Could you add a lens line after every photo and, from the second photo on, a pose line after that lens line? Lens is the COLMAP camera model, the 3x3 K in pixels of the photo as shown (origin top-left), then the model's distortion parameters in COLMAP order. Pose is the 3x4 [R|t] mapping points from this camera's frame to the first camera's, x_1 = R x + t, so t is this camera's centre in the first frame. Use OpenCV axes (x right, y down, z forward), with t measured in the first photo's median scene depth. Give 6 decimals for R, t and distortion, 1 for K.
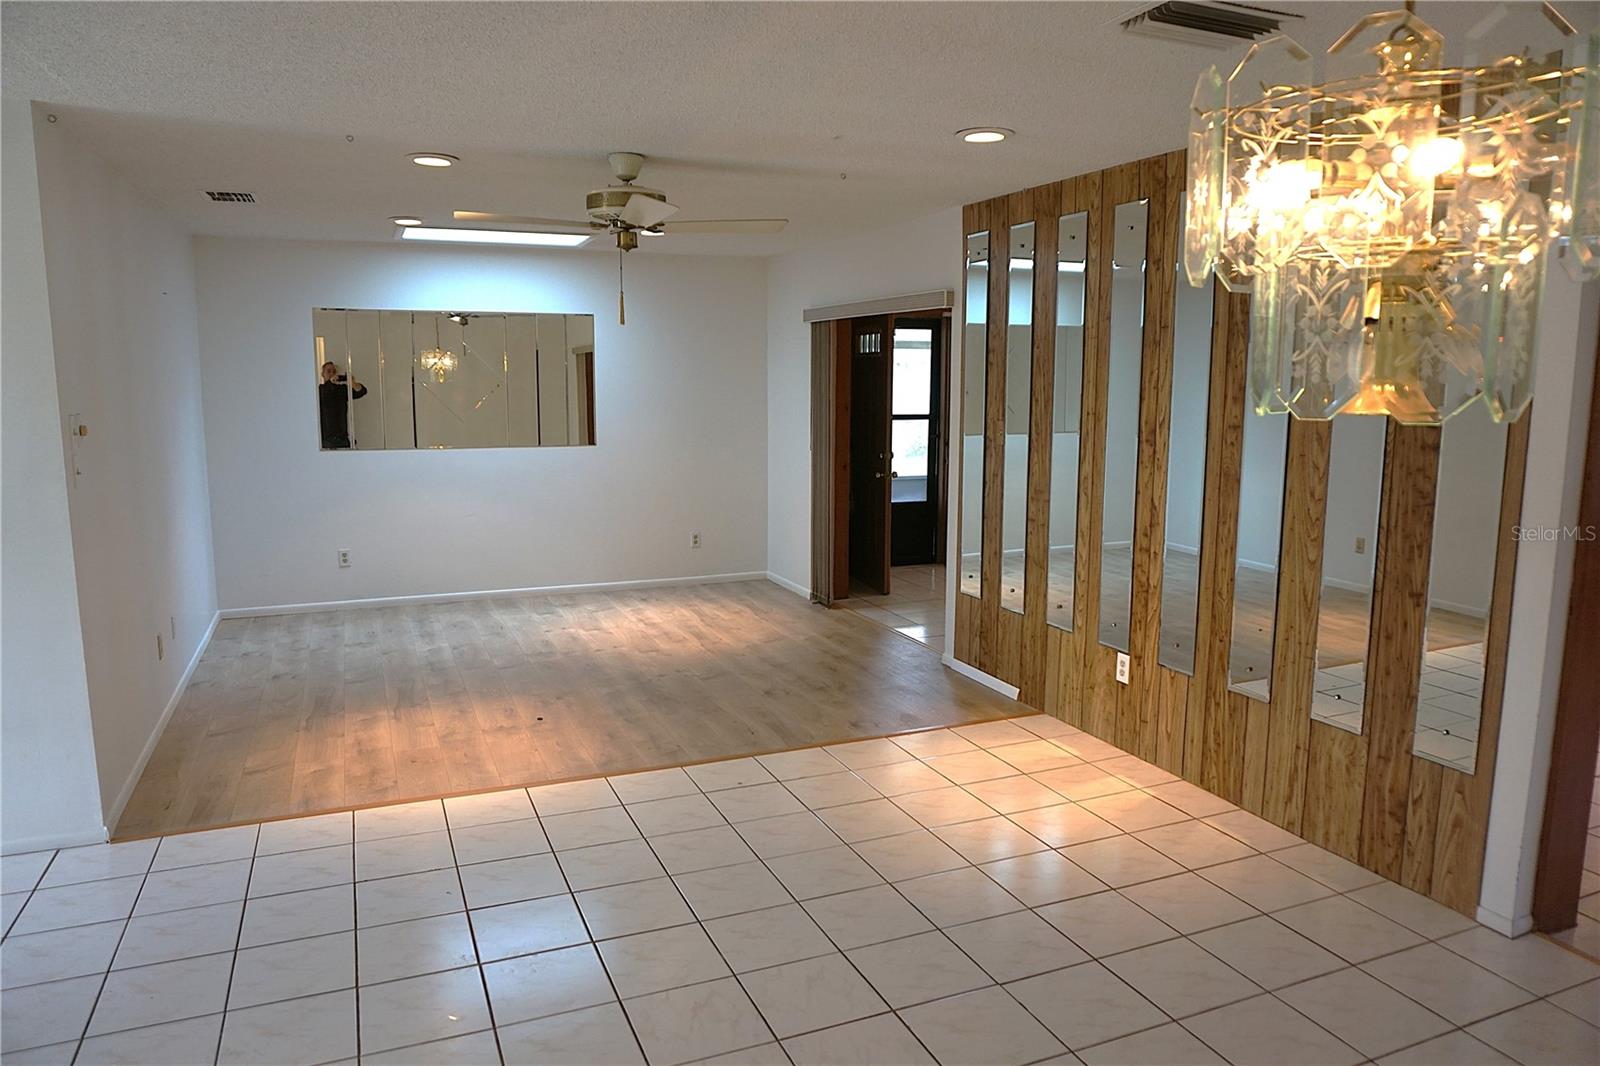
lens RADIAL K [[1080.9, 0, 802.7], [0, 1080.9, 532.4], [0, 0, 1]] dist [-0.055508, 0.017575]
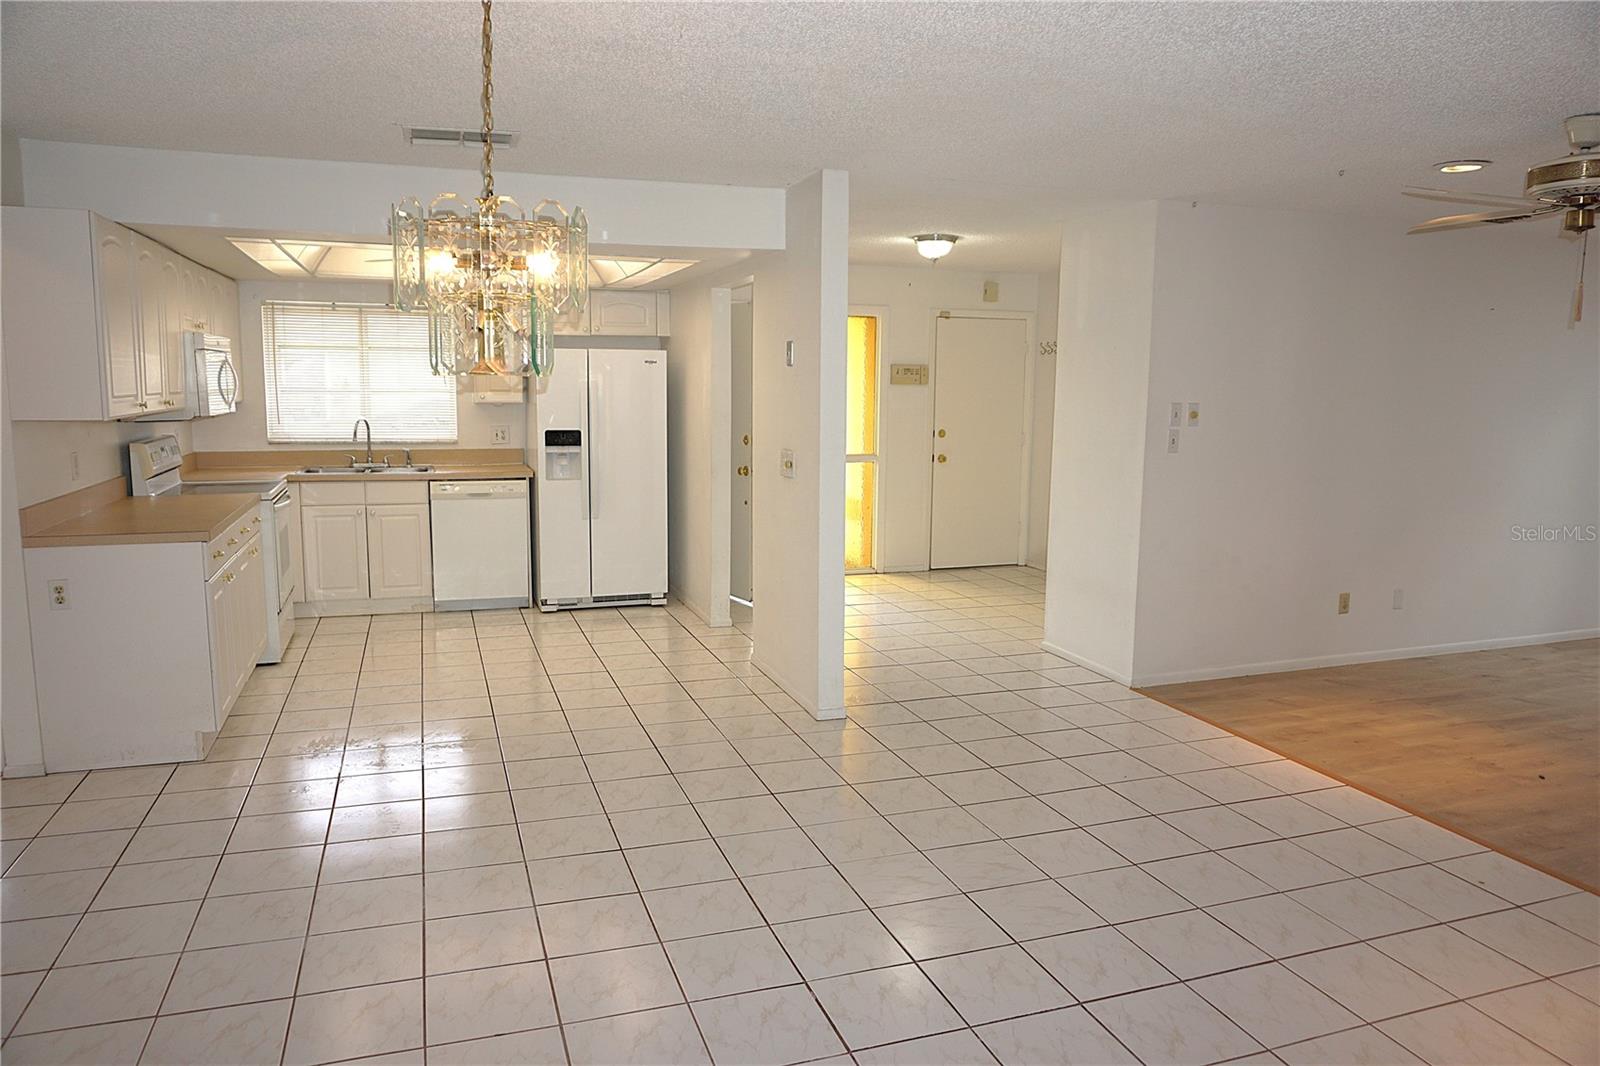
lens RADIAL K [[1080.9, 0, 796.7], [0, 1080.9, 531.4], [0, 0, 1]] dist [-0.055508, 0.017575]
pose [[-0.064783, 0.134532, -0.988789, 0.665426], [-0.162464, 0.976229, 0.143467, -0.048484], [0.984585, 0.169937, -0.041386, 0.450407]]
